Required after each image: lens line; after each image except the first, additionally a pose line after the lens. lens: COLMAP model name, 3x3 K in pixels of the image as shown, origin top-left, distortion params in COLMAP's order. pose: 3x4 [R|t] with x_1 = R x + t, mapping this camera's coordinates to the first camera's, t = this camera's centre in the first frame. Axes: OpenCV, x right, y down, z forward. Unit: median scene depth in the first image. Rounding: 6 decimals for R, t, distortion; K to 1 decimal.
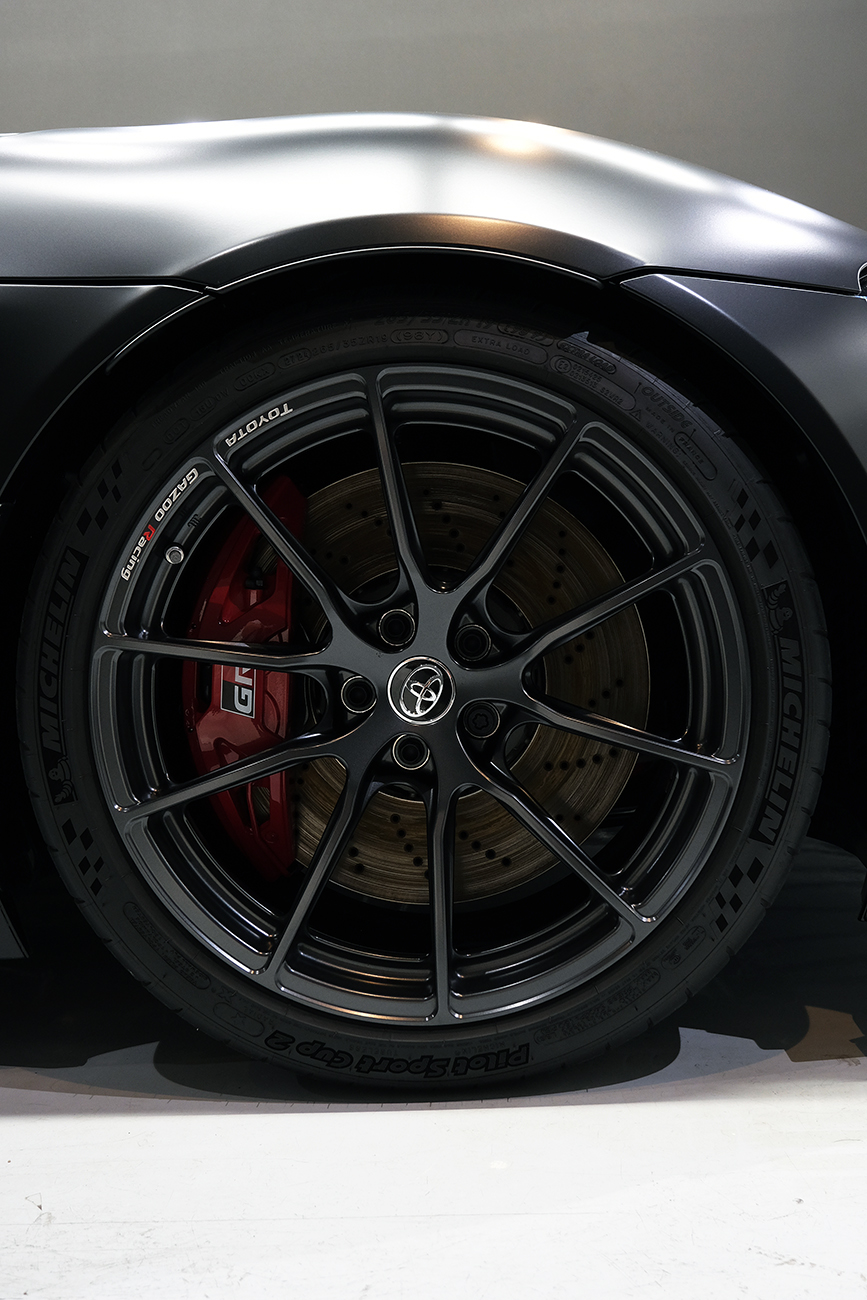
lens RADIAL K [[1103.6, 0, 433.2], [0, 1103.6, 625.7], [0, 0, 1]] dist [-0.000931, -0.004030]
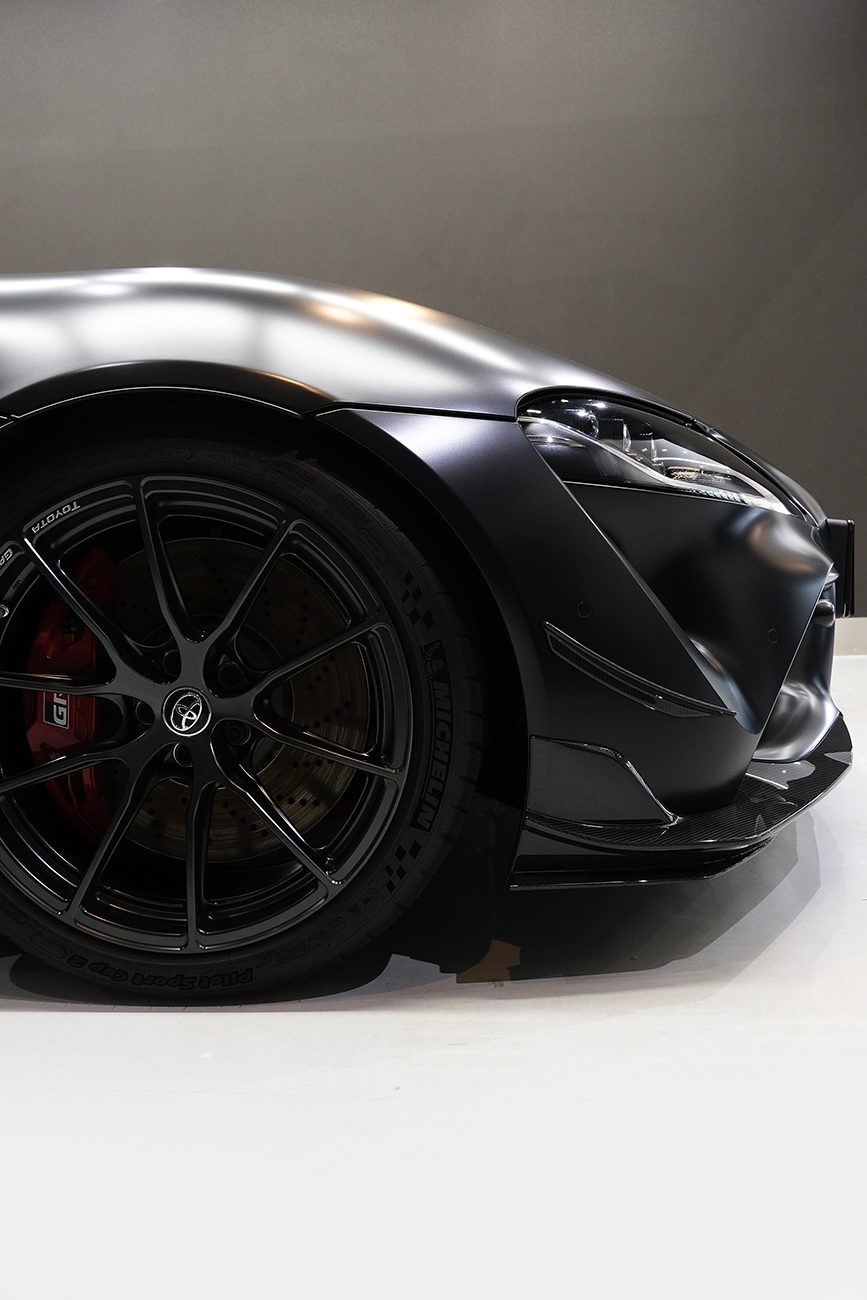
lens RADIAL K [[886.8, 0, 433.5], [0, 886.8, 650.0], [0, 0, 1]] dist [-0.001046, 0.001554]
pose [[0.999603, 0.016231, -0.023035, 0.333520], [-0.014640, 0.997605, 0.067594, -0.100424], [0.024077, -0.067230, 0.997447, -0.083675]]
